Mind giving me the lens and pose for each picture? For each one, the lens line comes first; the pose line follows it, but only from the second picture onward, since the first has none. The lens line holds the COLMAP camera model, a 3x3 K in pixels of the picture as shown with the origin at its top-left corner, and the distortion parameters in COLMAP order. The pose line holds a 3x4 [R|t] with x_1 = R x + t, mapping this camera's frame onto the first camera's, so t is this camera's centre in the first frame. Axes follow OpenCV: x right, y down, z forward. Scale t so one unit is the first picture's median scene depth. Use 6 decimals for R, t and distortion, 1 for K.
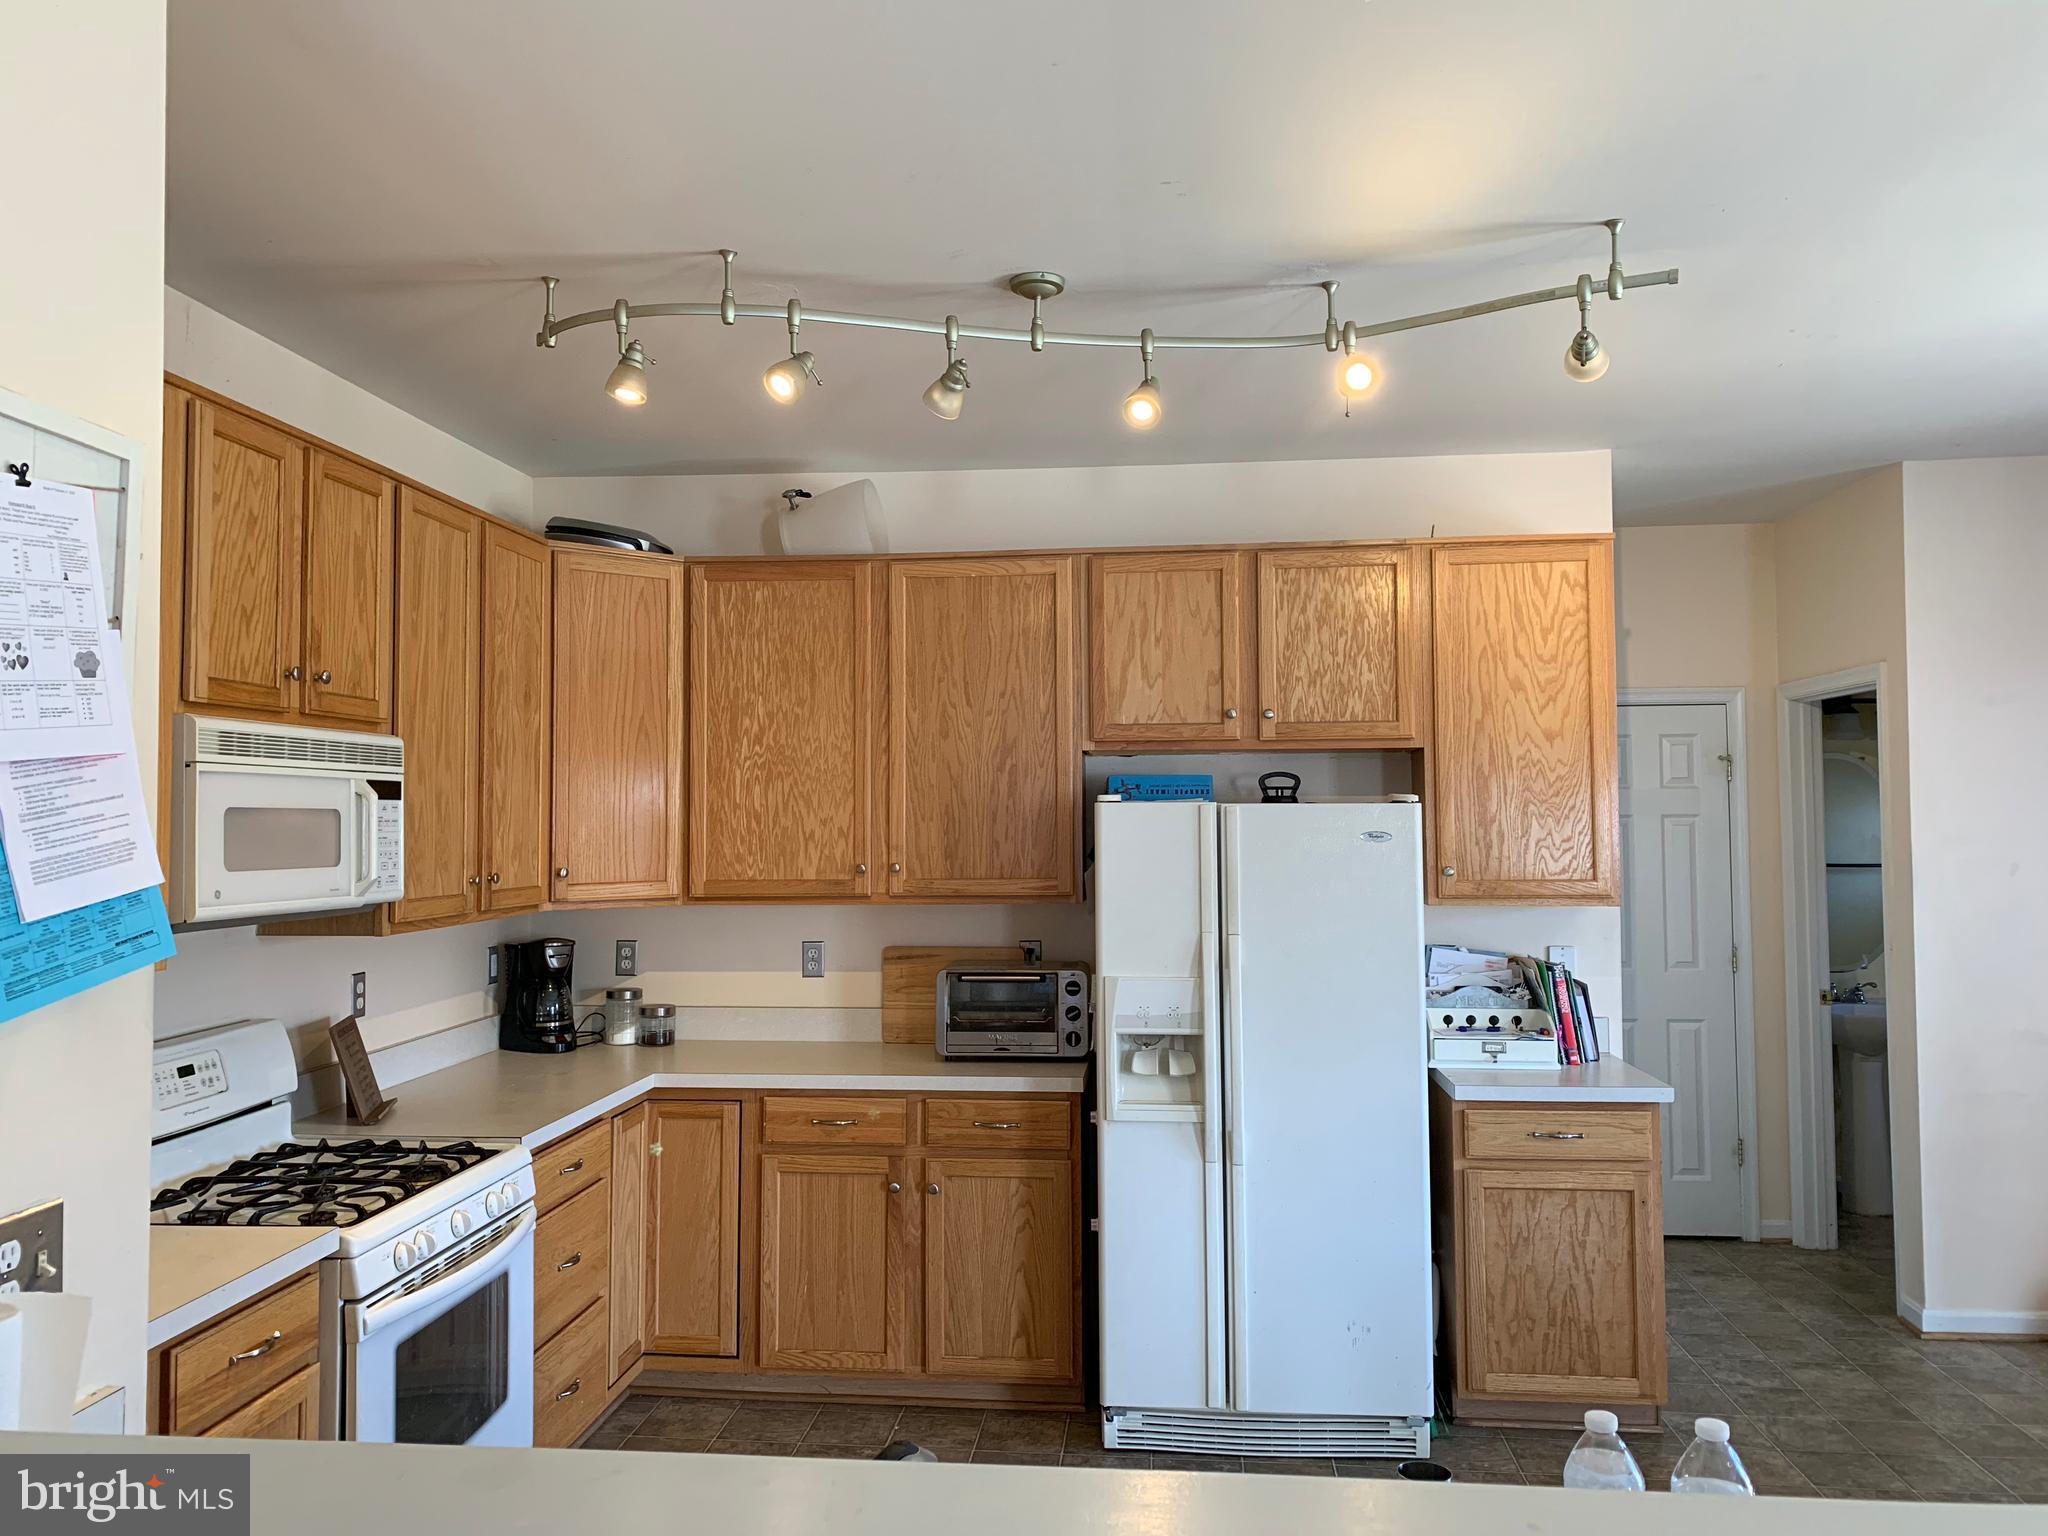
lens RADIAL K [[1551.7, 0, 1003.2], [0, 1551.7, 754.0], [0, 0, 1]] dist [0.053998, -0.151436]
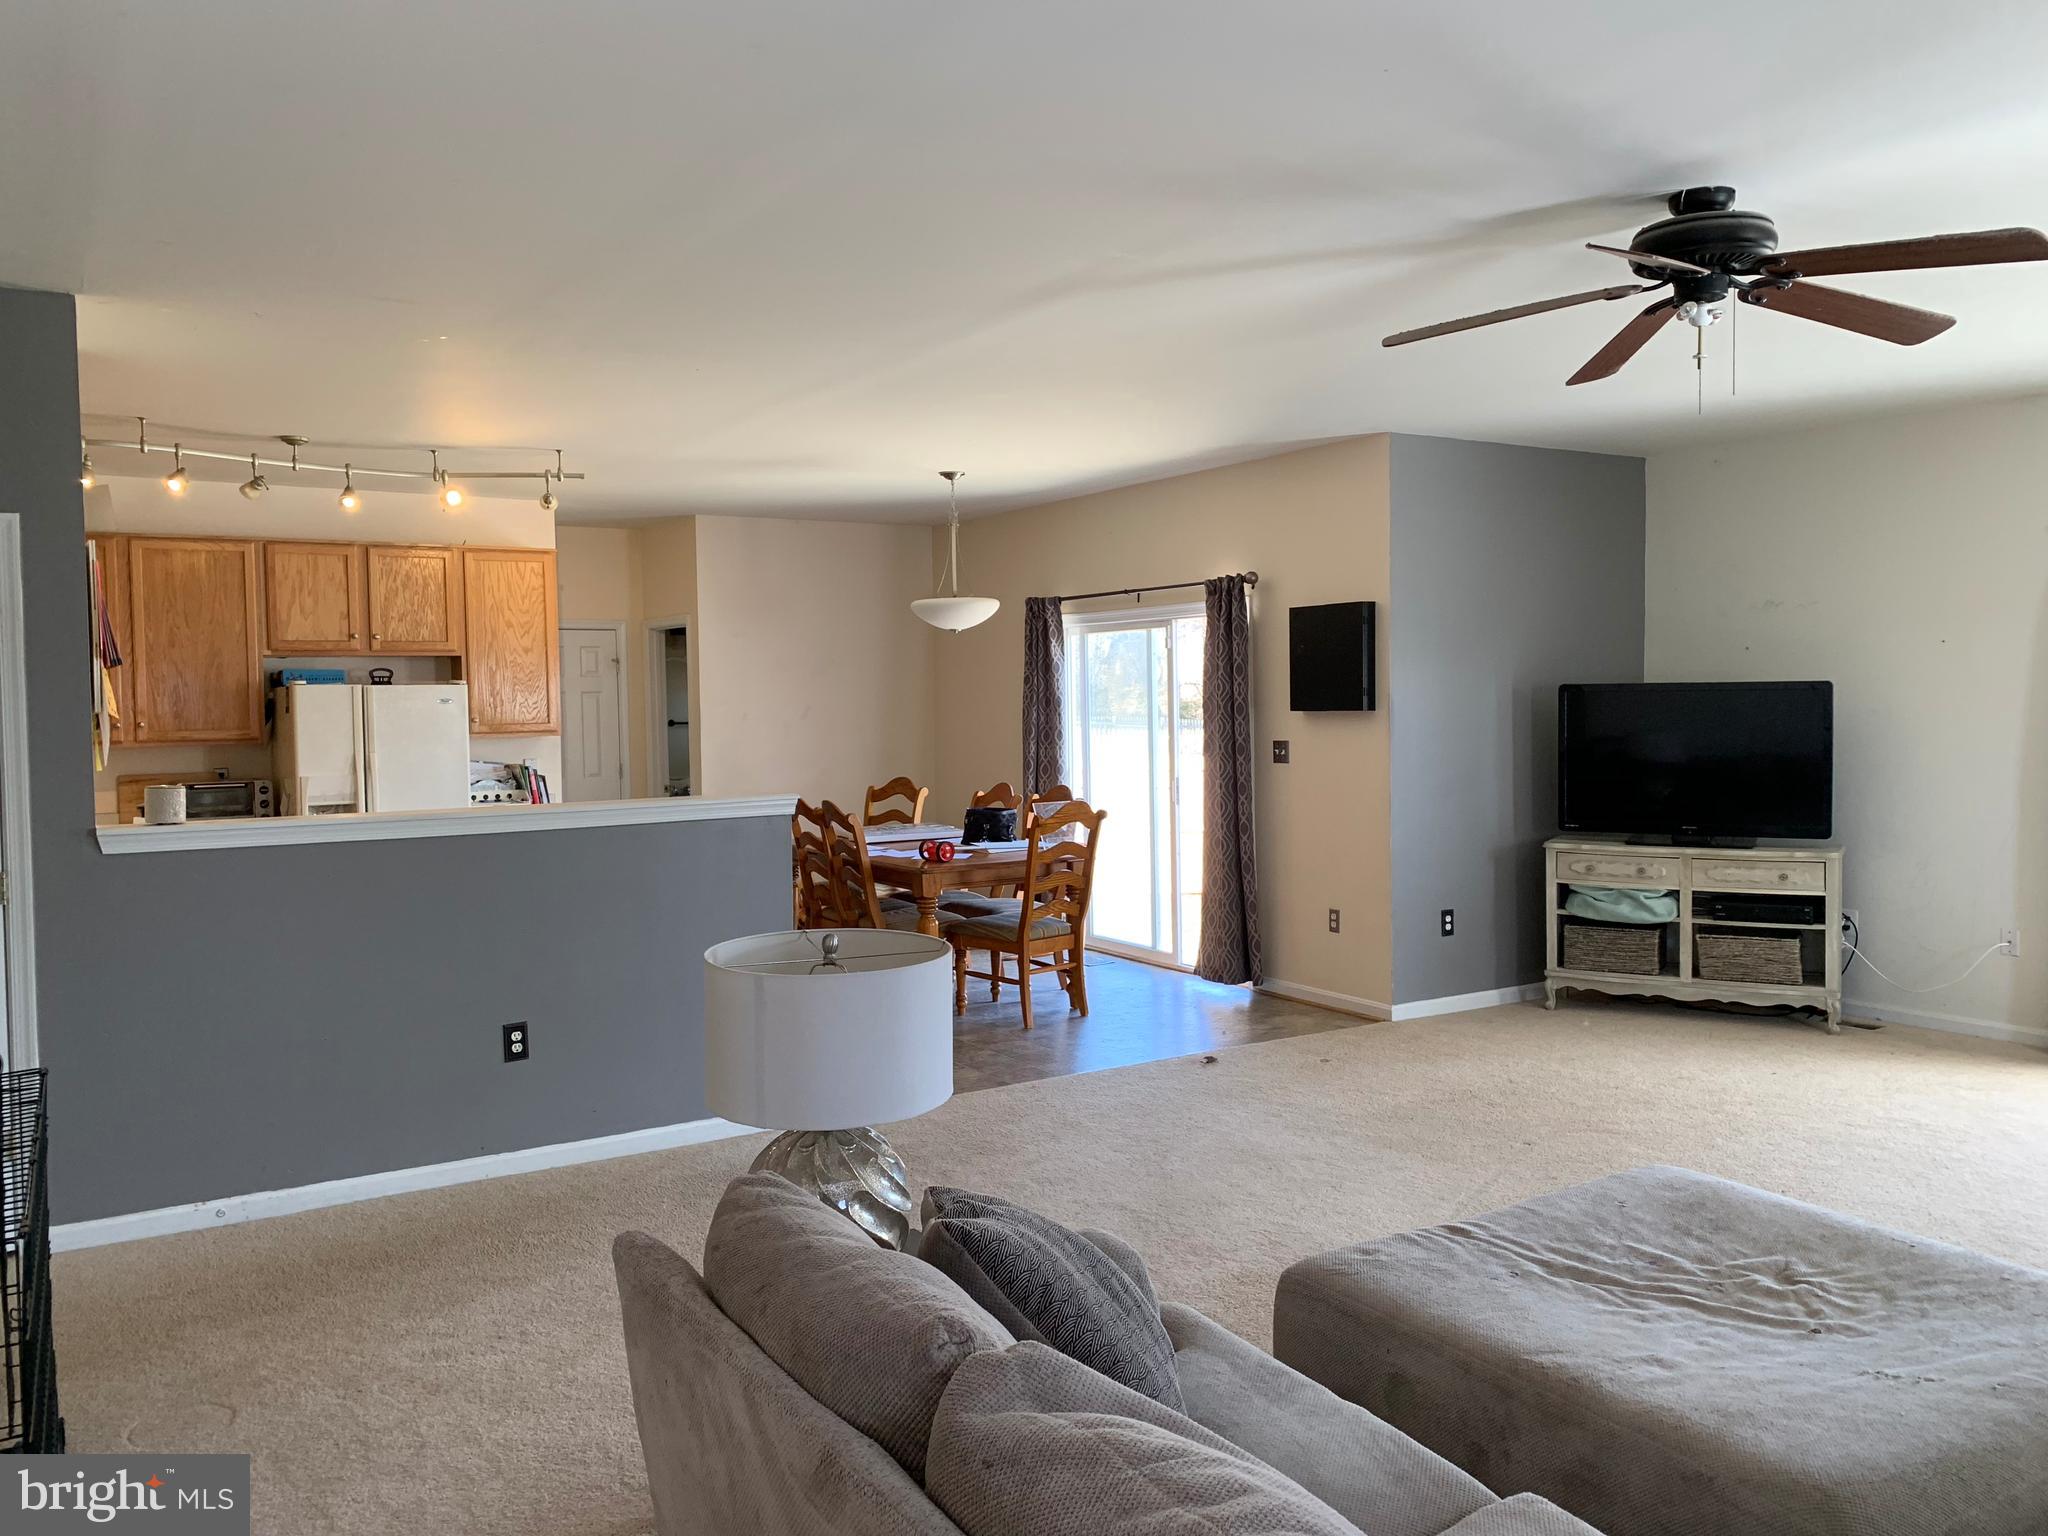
lens RADIAL K [[1551.7, 0, 1003.2], [0, 1551.7, 754.0], [0, 0, 1]] dist [0.053998, -0.151436]
pose [[0.789985, -0.029614, 0.612410, -0.375461], [-0.015566, 0.997542, 0.068317, -0.024558], [-0.612928, -0.063502, 0.787583, -0.912365]]
